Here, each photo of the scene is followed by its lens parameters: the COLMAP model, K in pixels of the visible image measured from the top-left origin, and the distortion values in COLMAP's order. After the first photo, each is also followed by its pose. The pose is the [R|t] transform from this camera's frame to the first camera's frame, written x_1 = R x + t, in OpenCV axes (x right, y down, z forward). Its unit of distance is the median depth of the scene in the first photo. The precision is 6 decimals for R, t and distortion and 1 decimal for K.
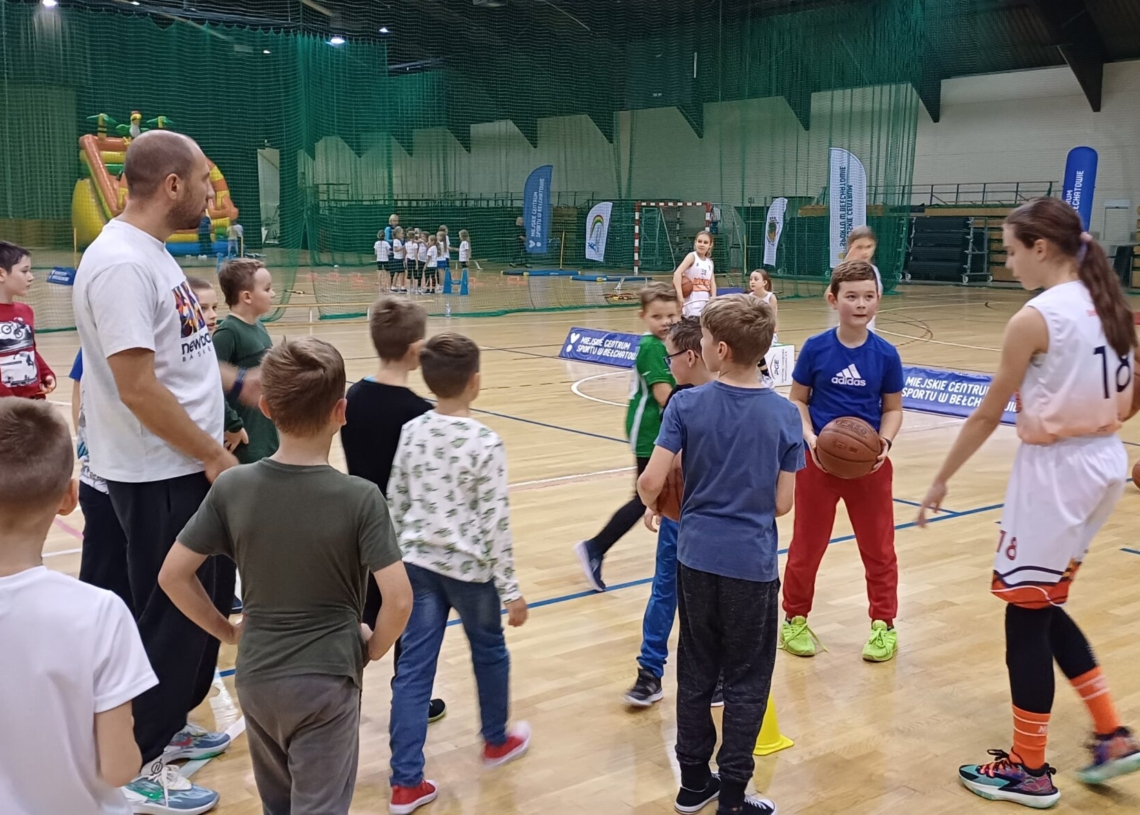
lens RADIAL K [[1305.8, 0, 570.0], [0, 1305.8, 407.5], [0, 0, 1]] dist [0.085312, -0.053701]
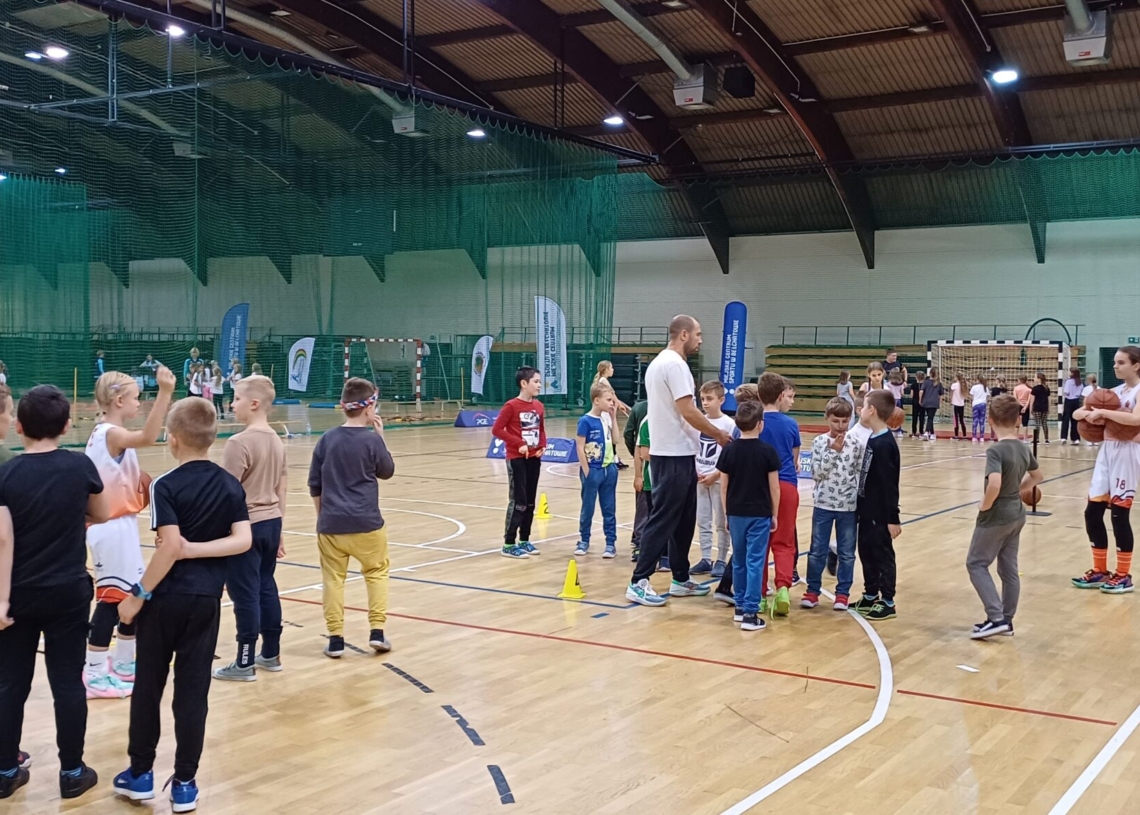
lens RADIAL K [[1305.8, 0, 570.0], [0, 1305.8, 407.5], [0, 0, 1]] dist [0.085312, -0.053701]
pose [[0.942610, -0.008991, 0.333774, -0.136867], [0.042940, 0.994601, -0.094476, 0.014571], [-0.331123, 0.103386, 0.937907, -0.098002]]
